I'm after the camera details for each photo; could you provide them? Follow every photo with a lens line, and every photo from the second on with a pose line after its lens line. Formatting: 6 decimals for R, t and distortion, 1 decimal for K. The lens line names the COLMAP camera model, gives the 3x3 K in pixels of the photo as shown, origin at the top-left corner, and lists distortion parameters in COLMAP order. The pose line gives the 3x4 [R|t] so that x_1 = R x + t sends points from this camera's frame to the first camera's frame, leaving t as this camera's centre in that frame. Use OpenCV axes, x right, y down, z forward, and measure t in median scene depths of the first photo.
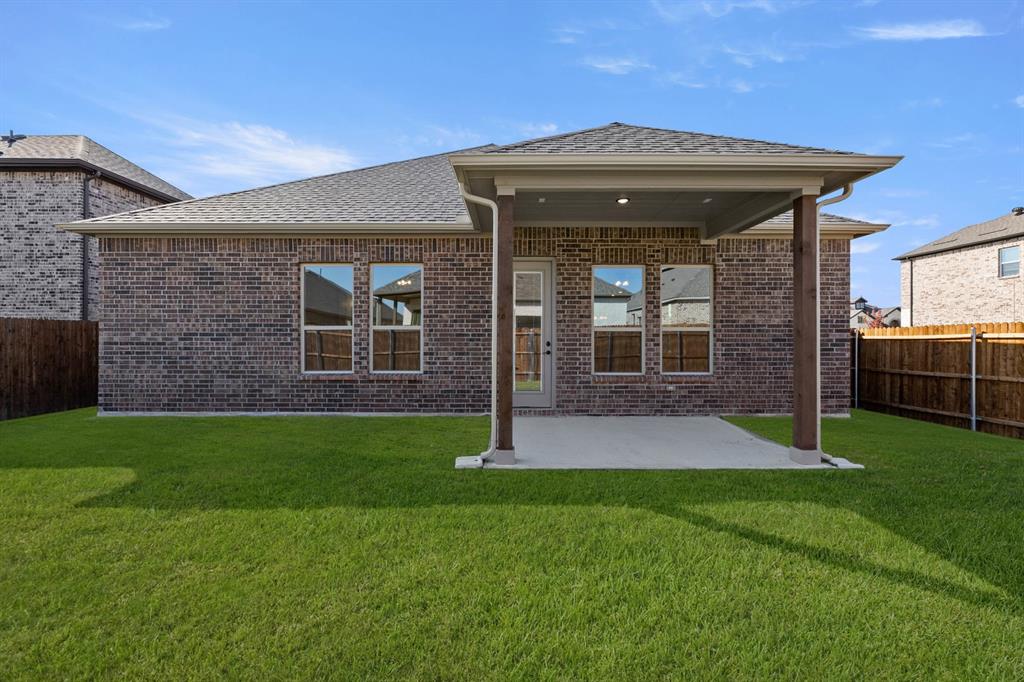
lens RADIAL K [[411.3, 0, 508.2], [0, 411.3, 339.3], [0, 0, 1]] dist [0.000601, 0.000126]
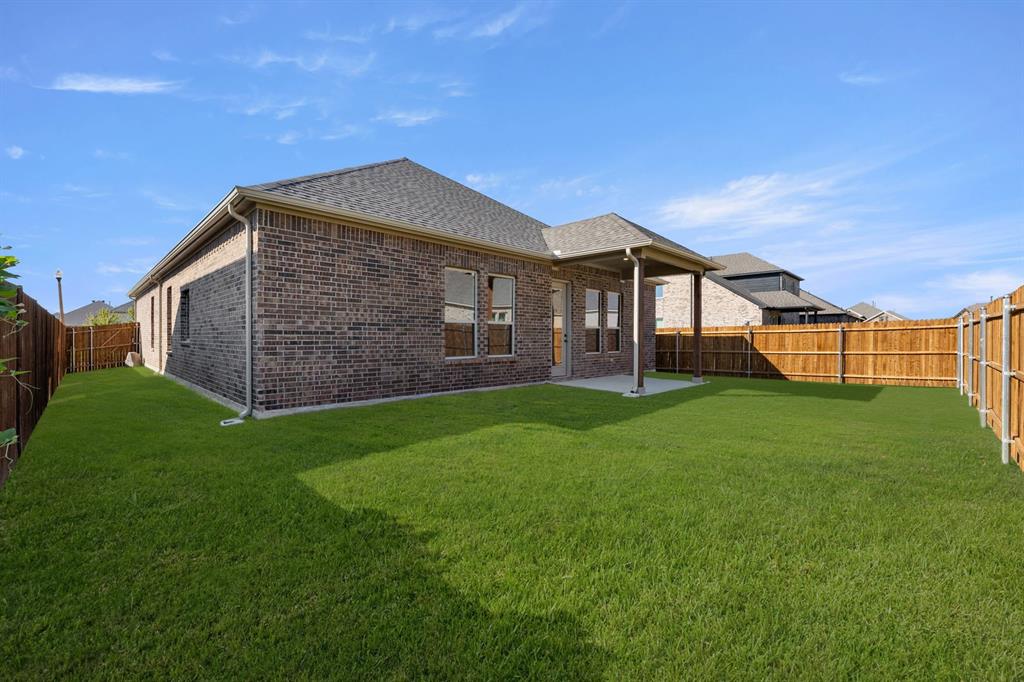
lens RADIAL K [[411.3, 0, 508.2], [0, 411.3, 339.3], [0, 0, 1]] dist [0.000601, 0.000126]
pose [[0.713240, -0.001457, 0.700918, -1.204709], [-0.000637, 0.999996, 0.002727, 0.022192], [-0.700919, -0.002391, 0.713237, 0.027048]]
